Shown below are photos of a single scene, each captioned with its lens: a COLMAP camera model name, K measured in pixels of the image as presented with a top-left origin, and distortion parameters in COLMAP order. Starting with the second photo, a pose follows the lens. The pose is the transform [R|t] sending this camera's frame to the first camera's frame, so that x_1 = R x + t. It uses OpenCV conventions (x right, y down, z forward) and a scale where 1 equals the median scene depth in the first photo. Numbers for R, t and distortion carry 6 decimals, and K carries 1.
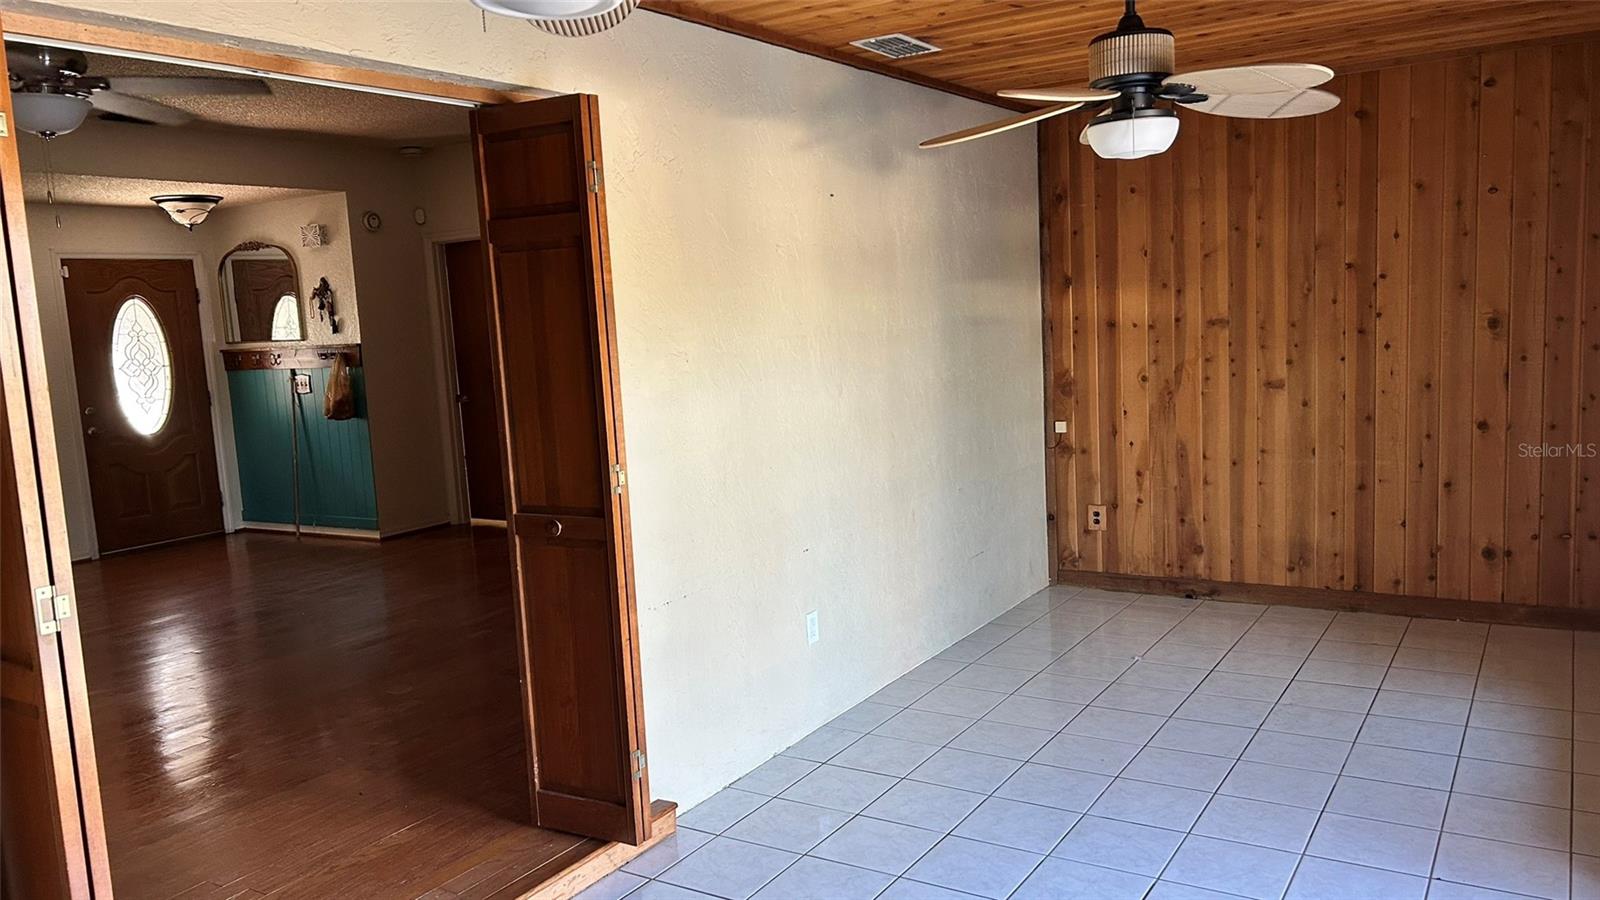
lens RADIAL K [[1198.7, 0, 800.0], [0, 1198.7, 450.0], [0, 0, 1]] dist [0.011768, 0.003156]
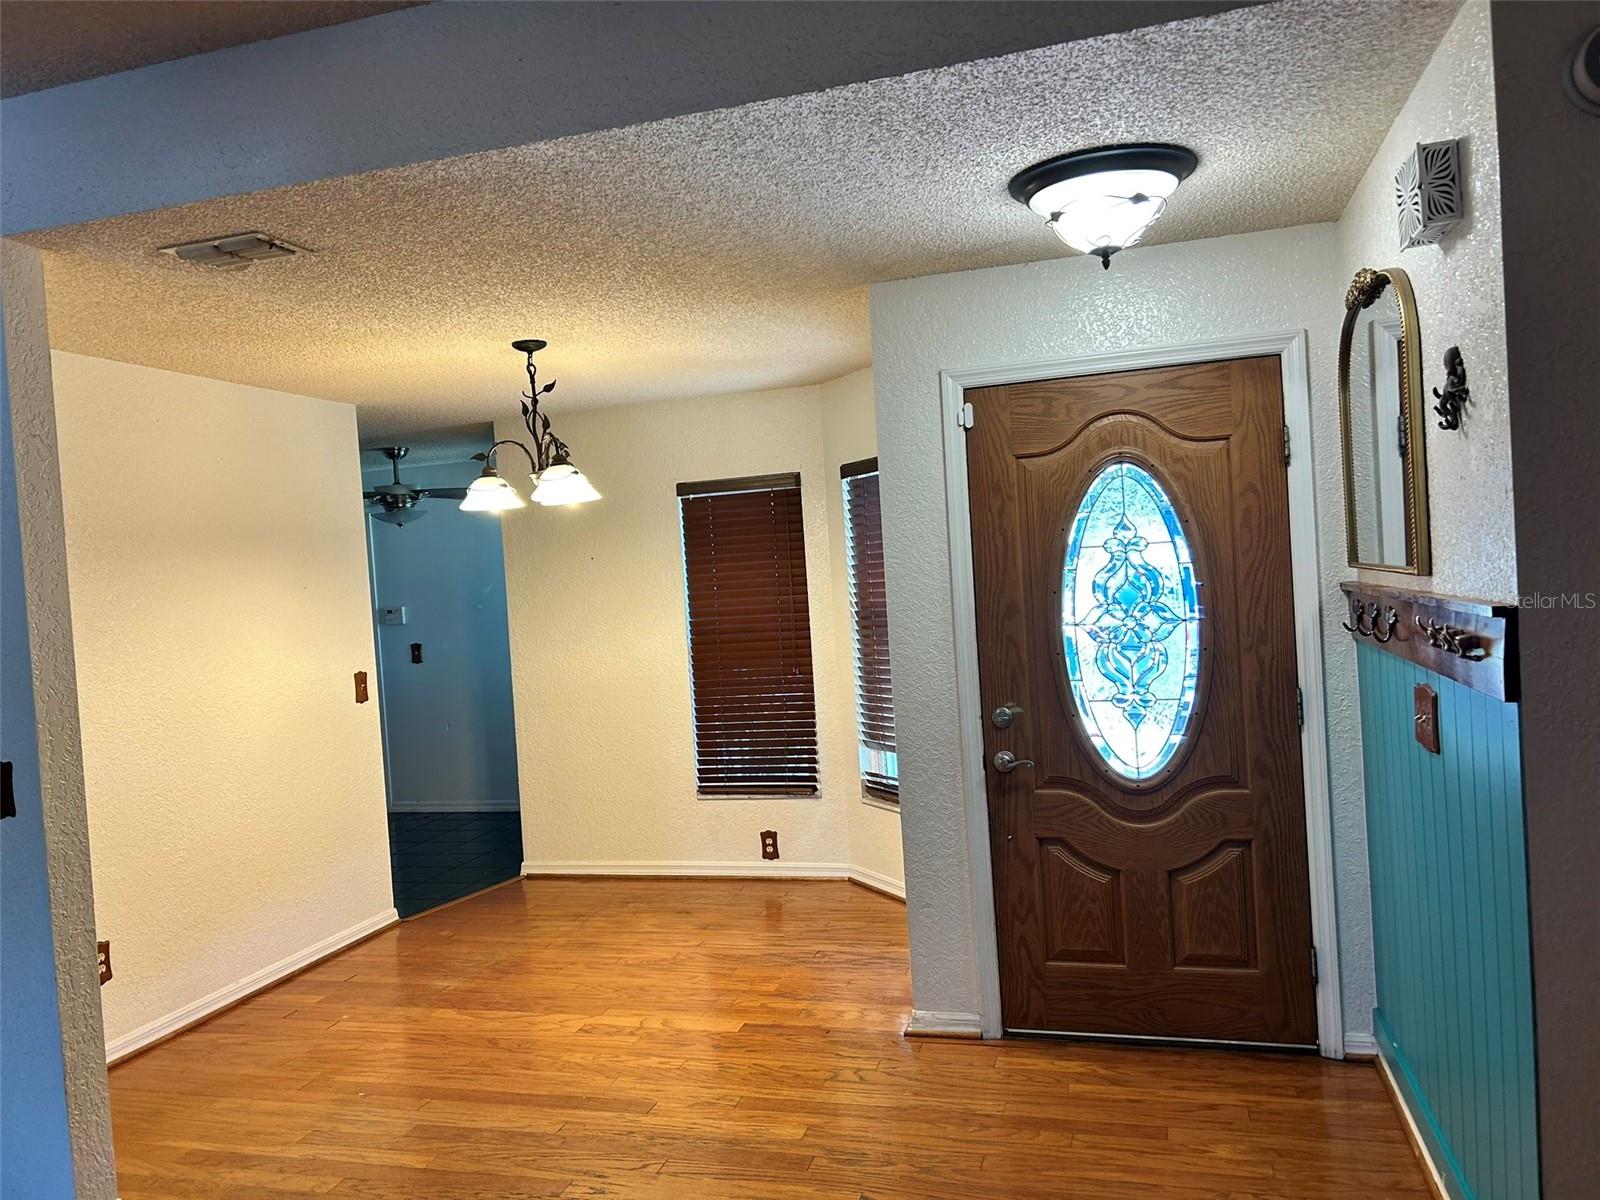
lens RADIAL K [[1198.0, 0, 800.0], [0, 1198.0, 600.0], [0, 0, 1]] dist [0.101822, -0.180204]
pose [[0.276002, 0.057049, -0.959463, -0.166322], [-0.070417, 0.996755, 0.039010, -0.084320], [0.958574, 0.056795, 0.279123, 0.760853]]
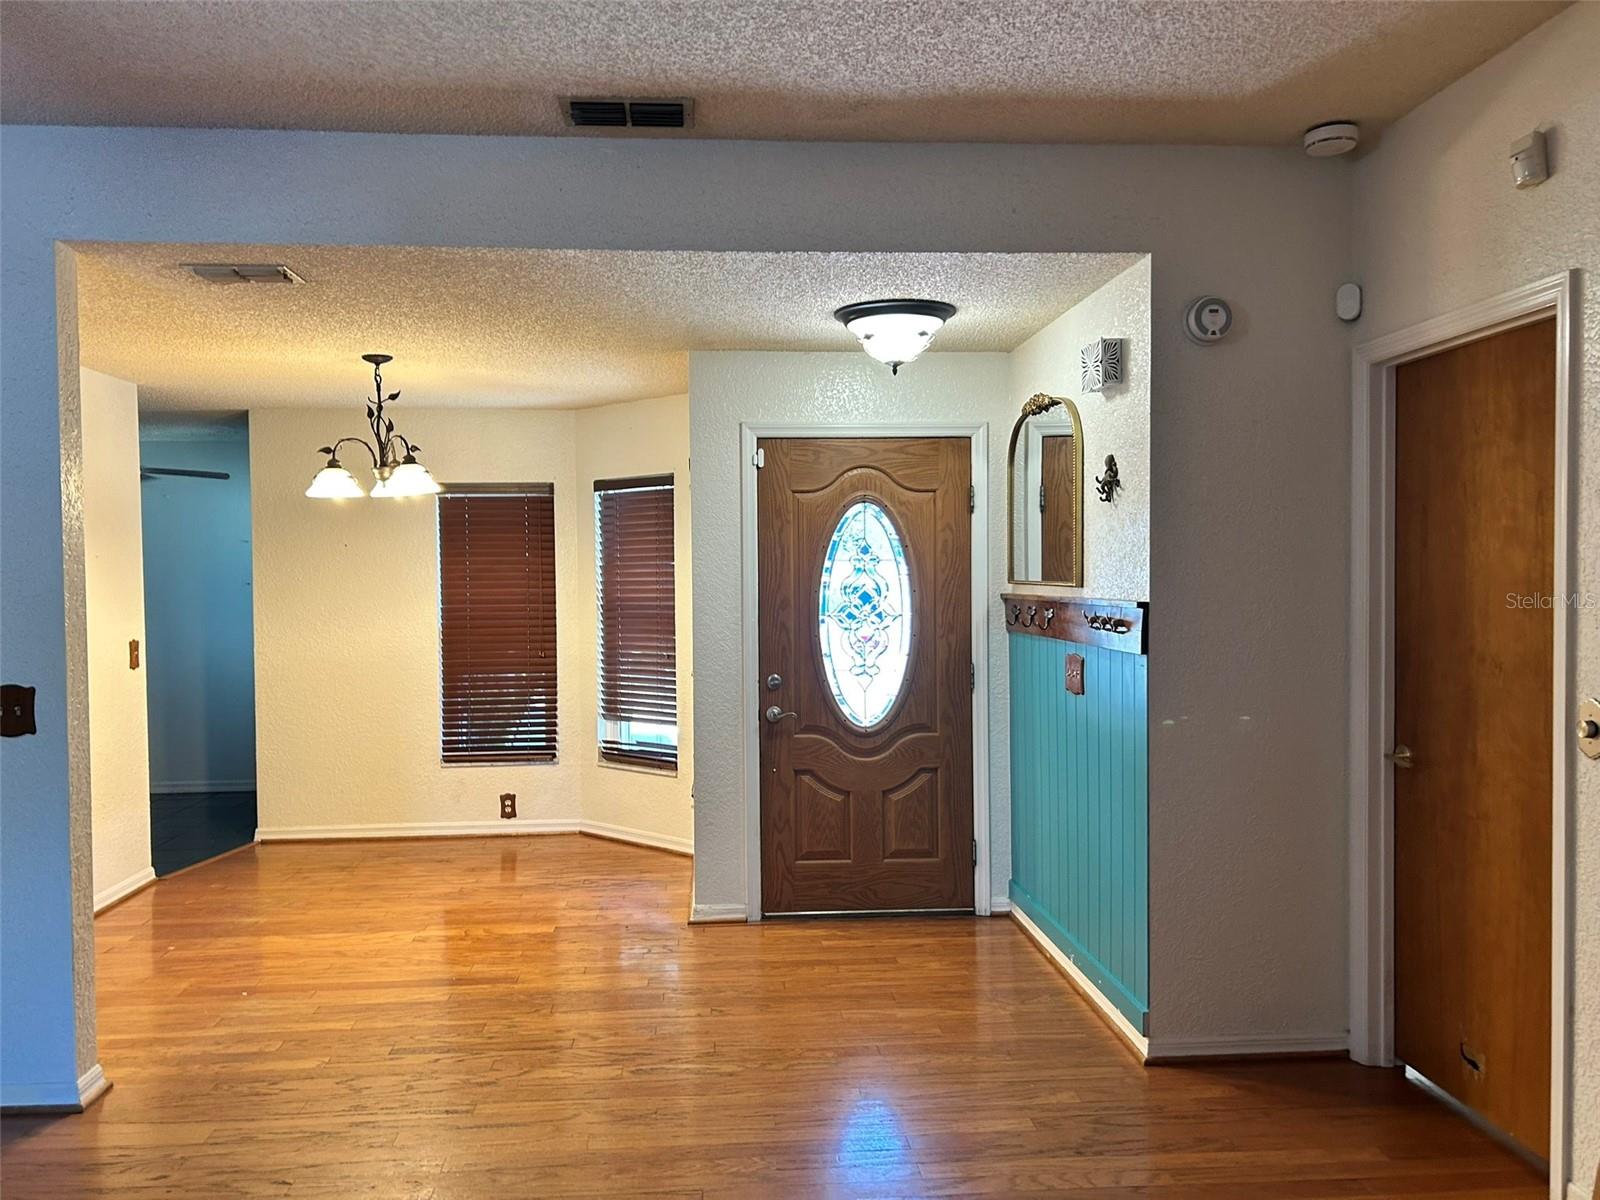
lens RADIAL K [[1195.3, 0, 800.0], [0, 1195.3, 600.0], [0, 0, 1]] dist [0.183088, -0.354567]
pose [[0.599801, 0.065047, -0.797501, -0.086521], [-0.121809, 0.992496, -0.010661, -0.065251], [0.790823, 0.103538, 0.603224, 0.605116]]
